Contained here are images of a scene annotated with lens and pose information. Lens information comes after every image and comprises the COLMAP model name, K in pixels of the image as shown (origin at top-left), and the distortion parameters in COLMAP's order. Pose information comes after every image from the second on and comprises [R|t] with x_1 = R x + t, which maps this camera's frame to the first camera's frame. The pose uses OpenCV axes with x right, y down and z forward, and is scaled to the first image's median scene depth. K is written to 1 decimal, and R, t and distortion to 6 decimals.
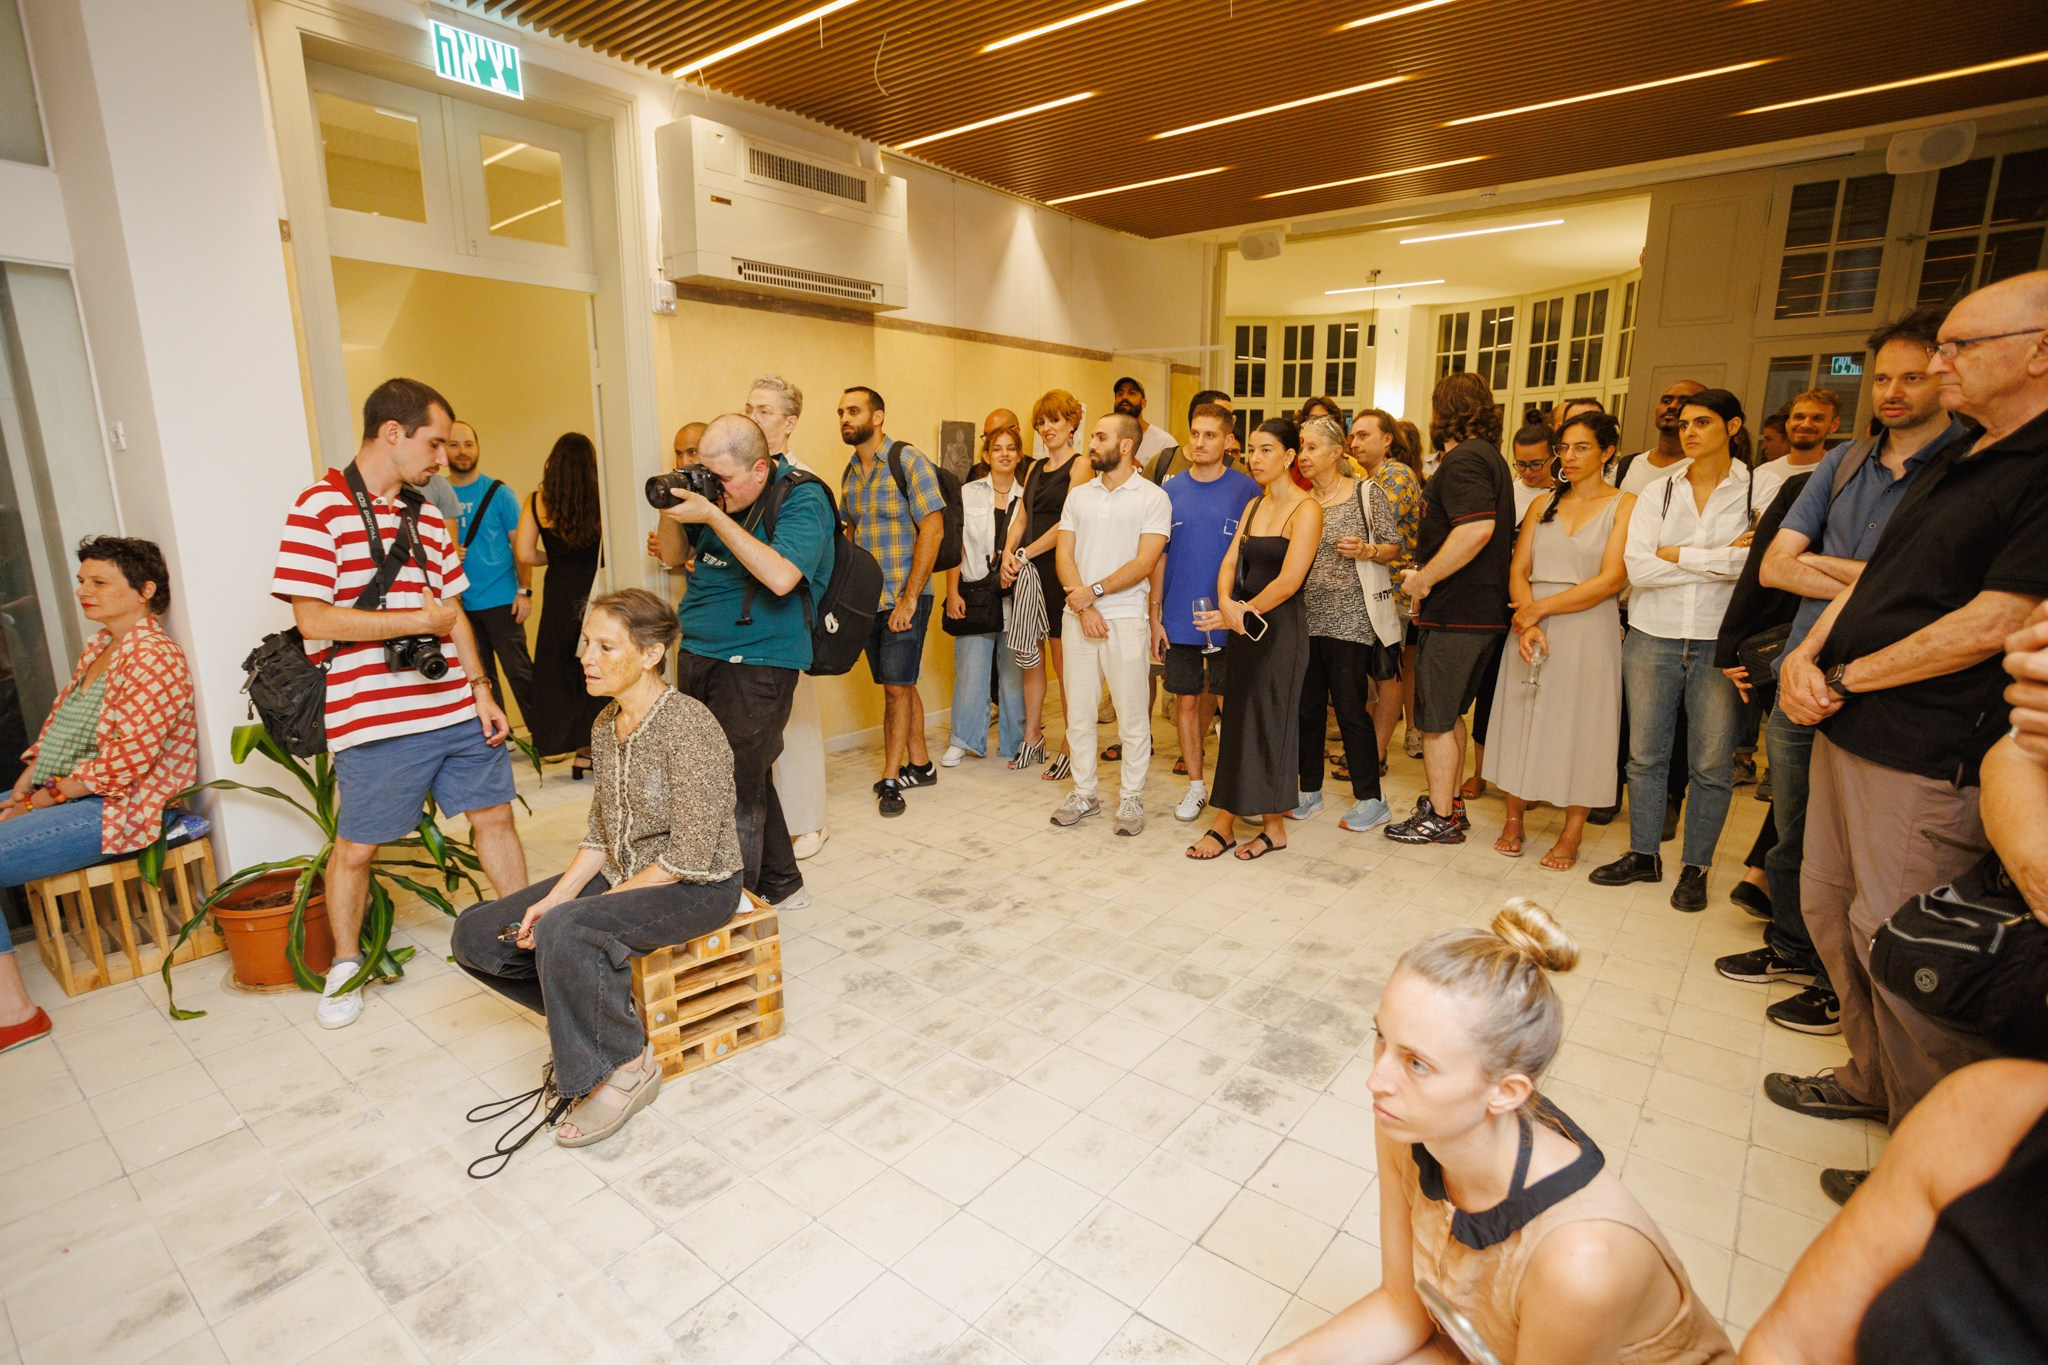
lens RADIAL K [[995.6, 0, 1027.6], [0, 995.6, 684.0], [0, 0, 1]] dist [-0.001058, -0.000087]
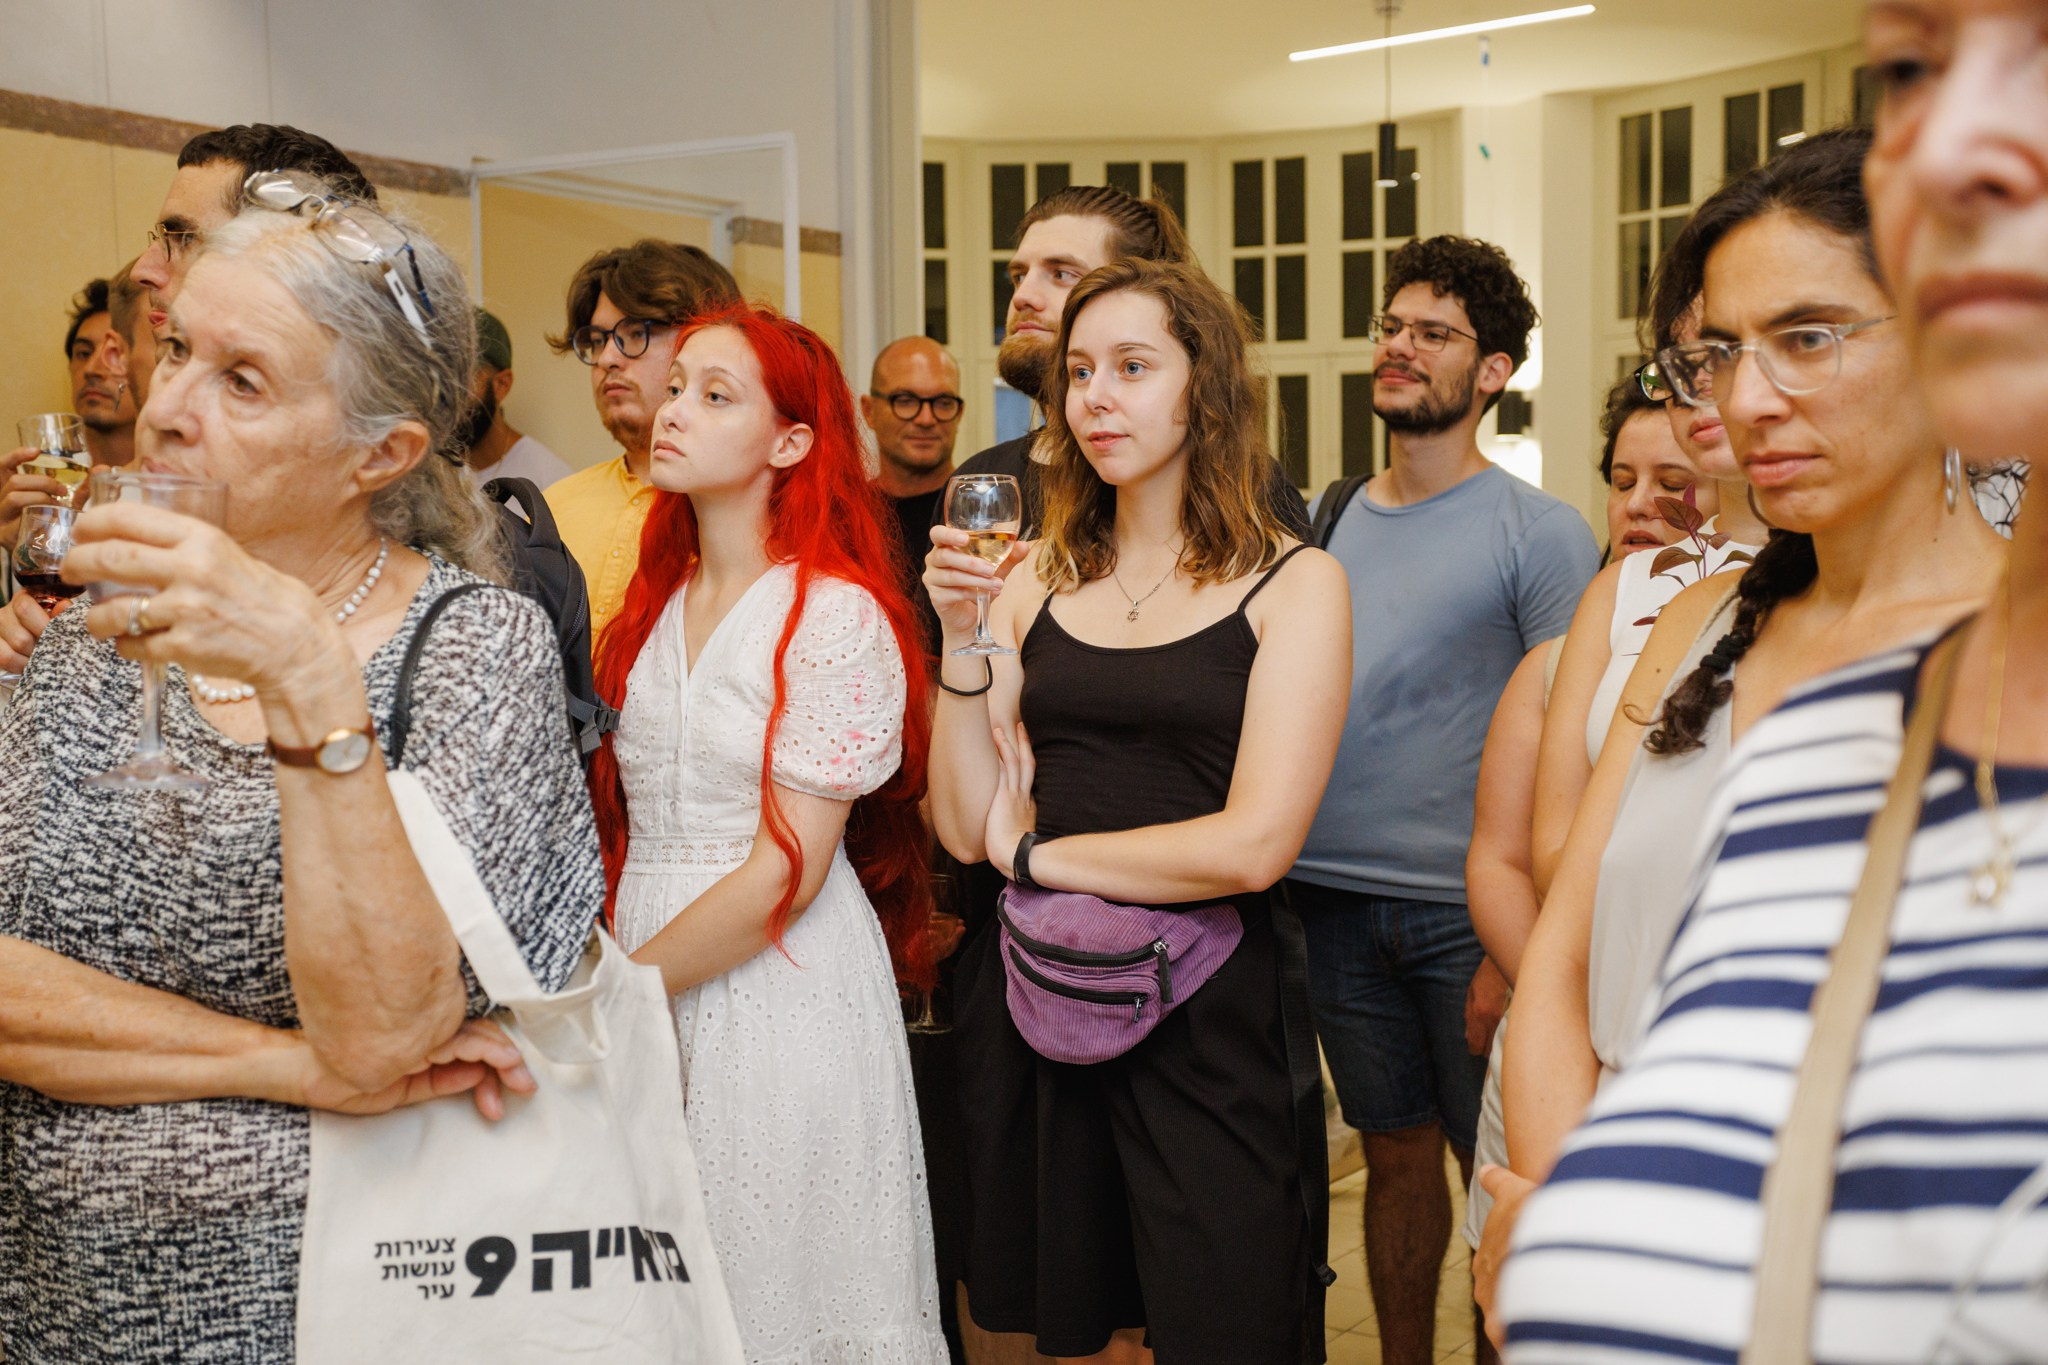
lens RADIAL K [[2338.9, 0, 1022.4], [0, 2338.9, 683.2], [0, 0, 1]] dist [0.012006, 0.000000]
pose [[0.997384, -0.020773, 0.069242, 0.134521], [0.031278, 0.987533, -0.154273, -0.040239], [-0.065174, 0.156035, 0.985599, 0.203275]]
